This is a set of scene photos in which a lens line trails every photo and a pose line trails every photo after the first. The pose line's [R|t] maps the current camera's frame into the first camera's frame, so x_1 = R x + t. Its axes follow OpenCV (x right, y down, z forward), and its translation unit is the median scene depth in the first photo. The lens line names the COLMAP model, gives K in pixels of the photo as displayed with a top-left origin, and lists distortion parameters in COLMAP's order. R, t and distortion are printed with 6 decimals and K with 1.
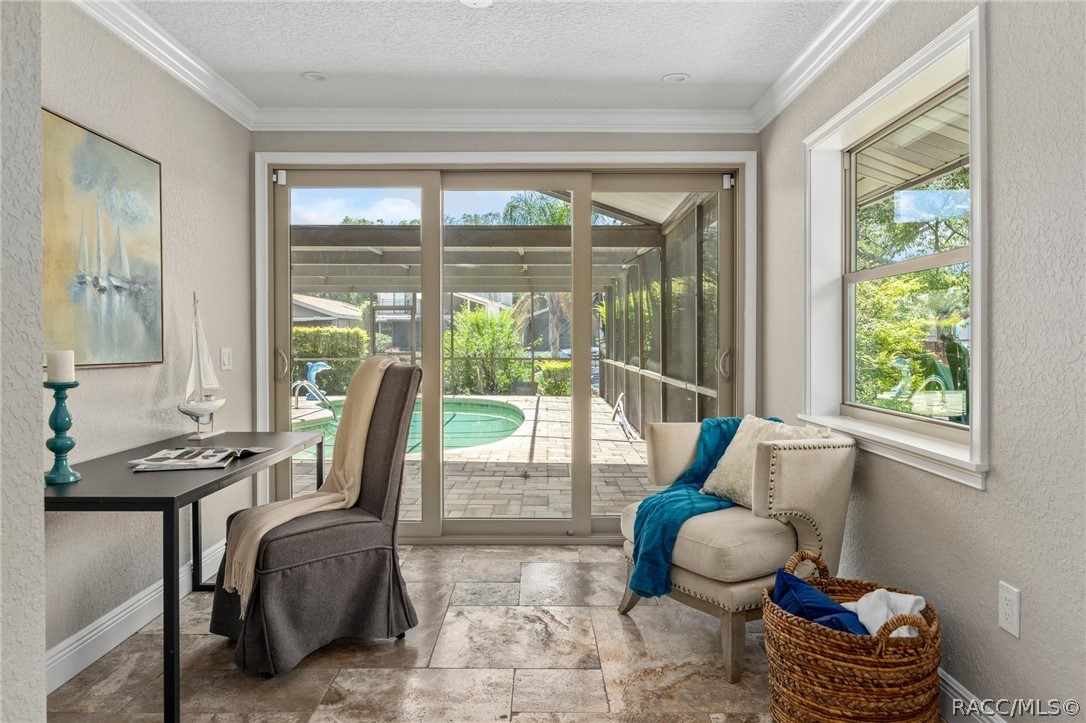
lens RADIAL K [[731.0, 0, 543.0], [0, 731.0, 361.5], [0, 0, 1]] dist [-0.003259, -0.000348]
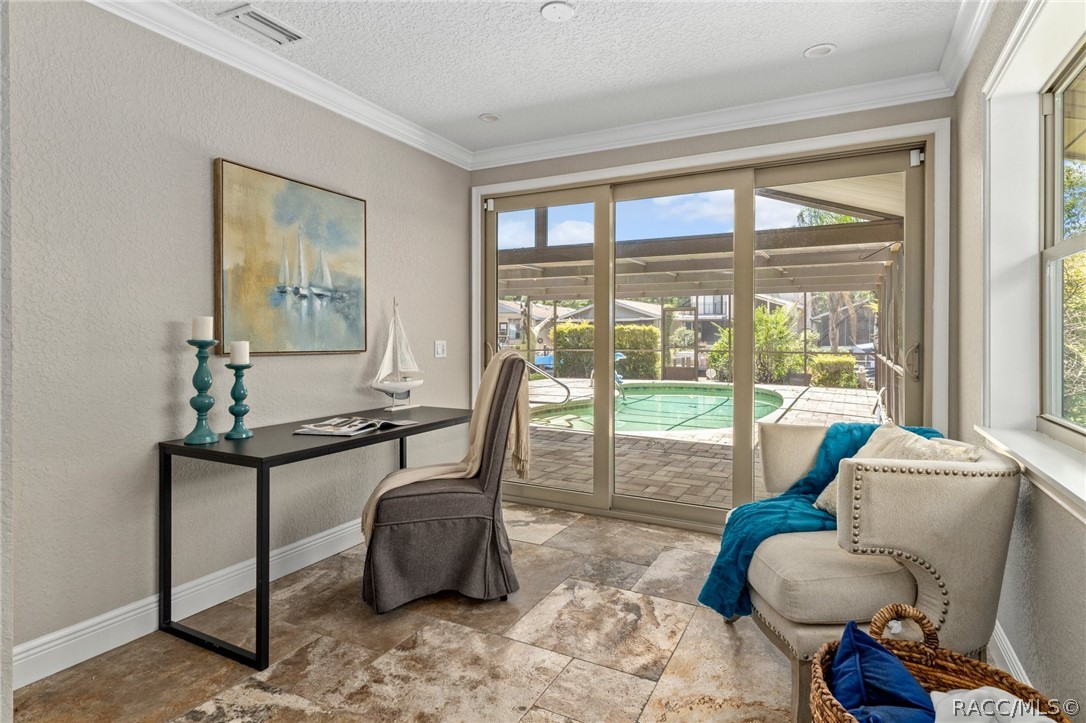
lens RADIAL K [[578.8, 0, 543.7], [0, 578.8, 345.4], [0, 0, 1]] dist [0.010467, -0.001106]
pose [[0.883993, 0.009378, -0.467406, 0.271175], [-0.015288, 0.999844, -0.008852, -0.004902], [0.467250, 0.014971, 0.883999, 0.237700]]
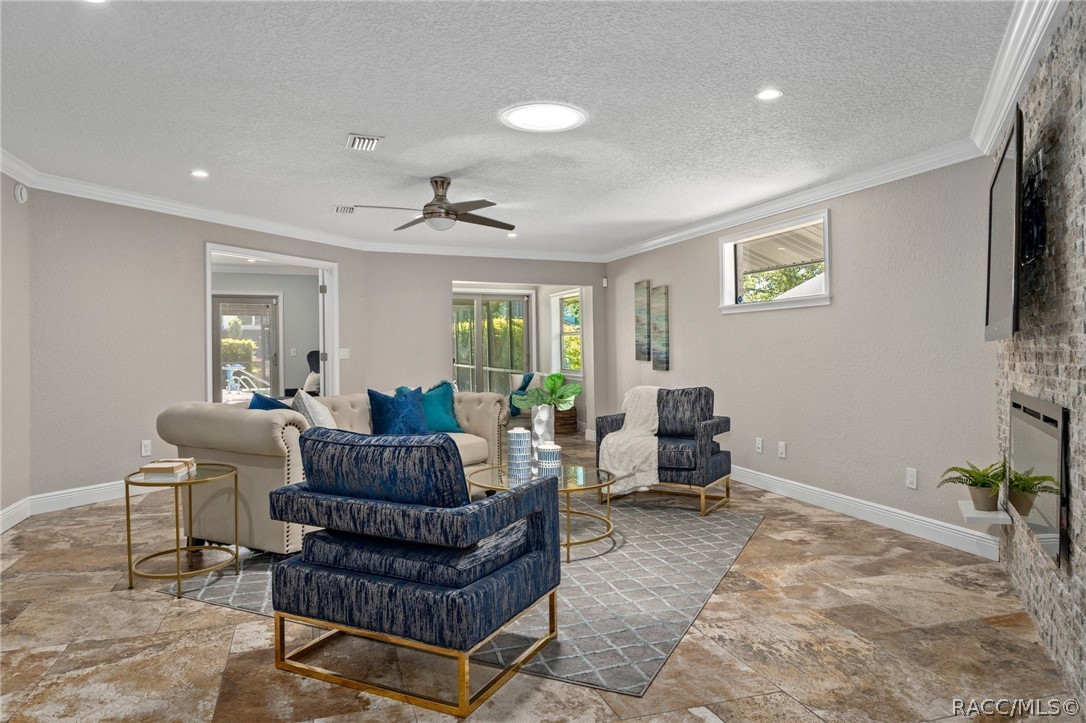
lens RADIAL K [[689.3, 0, 545.3], [0, 689.3, 358.0], [0, 0, 1]] dist [0.000248, 0.000043]
pose [[0.946916, -0.005081, 0.321441, -0.854627], [0.009062, 0.999900, -0.010891, 0.042937], [-0.321354, 0.013226, 0.946867, -2.492512]]
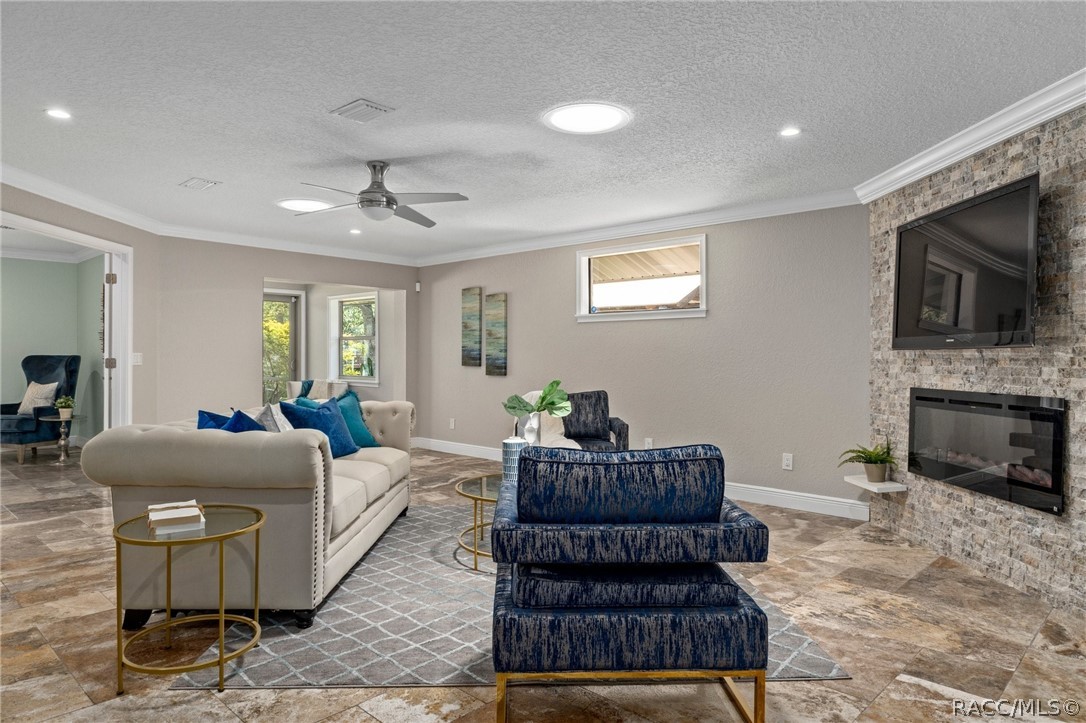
lens RADIAL K [[666.2, 0, 543.0], [0, 666.2, 361.5], [0, 0, 1]] dist [-0.004381, -0.000871]
pose [[0.697518, -0.005910, 0.716542, -1.318775], [0.016089, 0.999843, -0.007414, 0.033372], [-0.716386, 0.016700, 0.697504, -2.106871]]
